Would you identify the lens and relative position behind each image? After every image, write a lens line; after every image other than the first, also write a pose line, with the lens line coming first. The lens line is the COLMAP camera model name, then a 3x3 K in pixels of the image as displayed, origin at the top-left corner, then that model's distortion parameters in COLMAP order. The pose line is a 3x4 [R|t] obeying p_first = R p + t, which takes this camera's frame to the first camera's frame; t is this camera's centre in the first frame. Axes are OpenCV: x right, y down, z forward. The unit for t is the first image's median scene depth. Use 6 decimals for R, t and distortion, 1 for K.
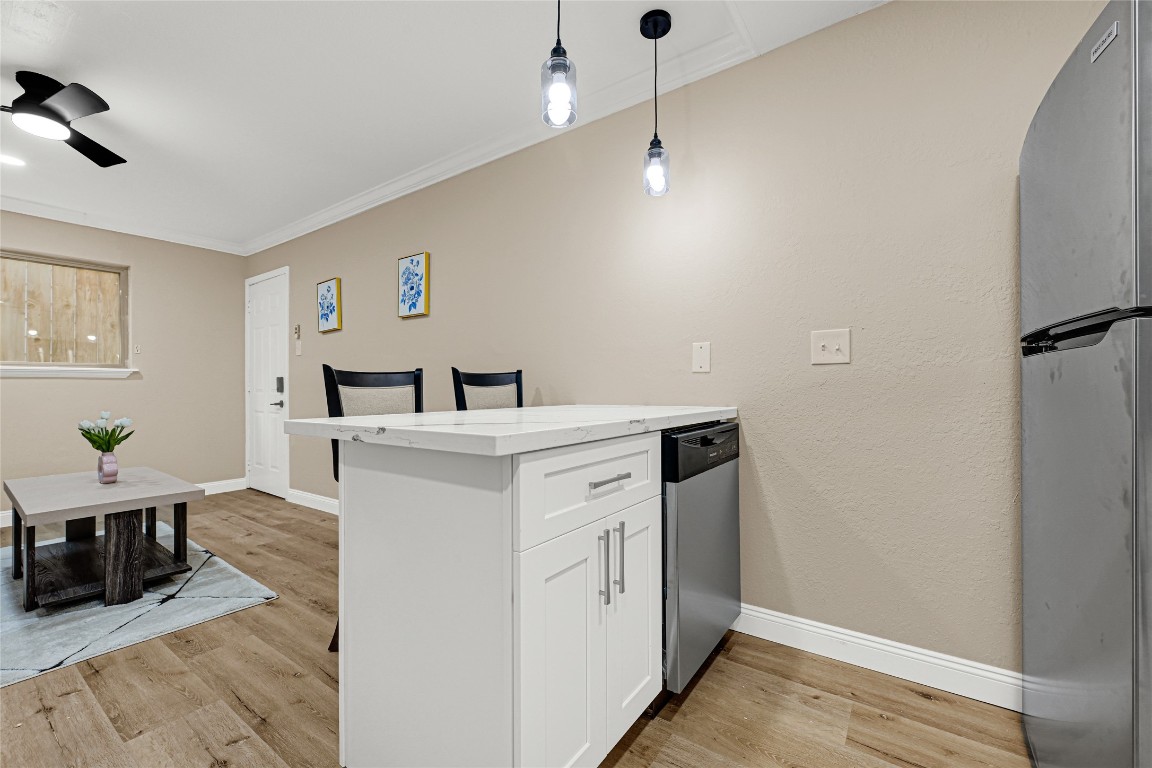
lens RADIAL K [[472.4, 0, 575.4], [0, 472.4, 388.3], [0, 0, 1]] dist [0.000736, 0.000118]
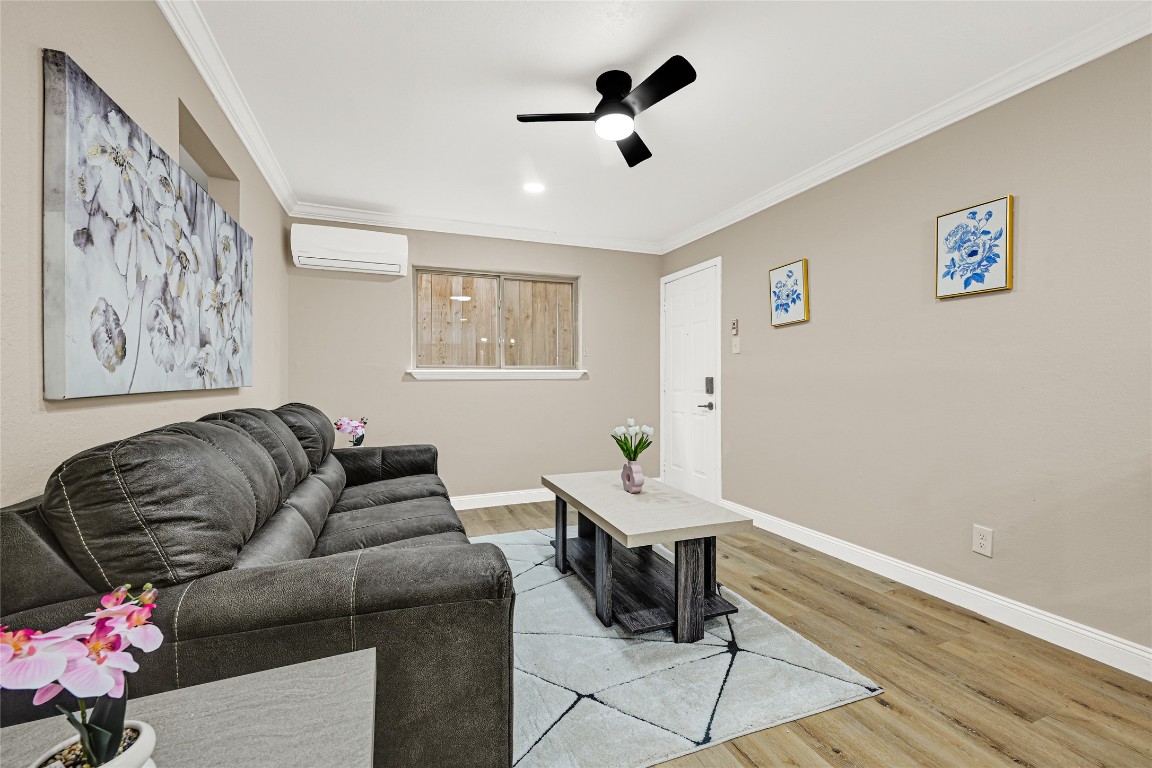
lens RADIAL K [[472.4, 0, 573.0], [0, 472.4, 382.2], [0, 0, 1]] dist [0.000736, 0.000118]
pose [[0.839610, 0.005199, -0.543164, -0.465009], [-0.001930, 0.999976, 0.006588, -0.026480], [0.543186, -0.004483, 0.839601, 0.097400]]
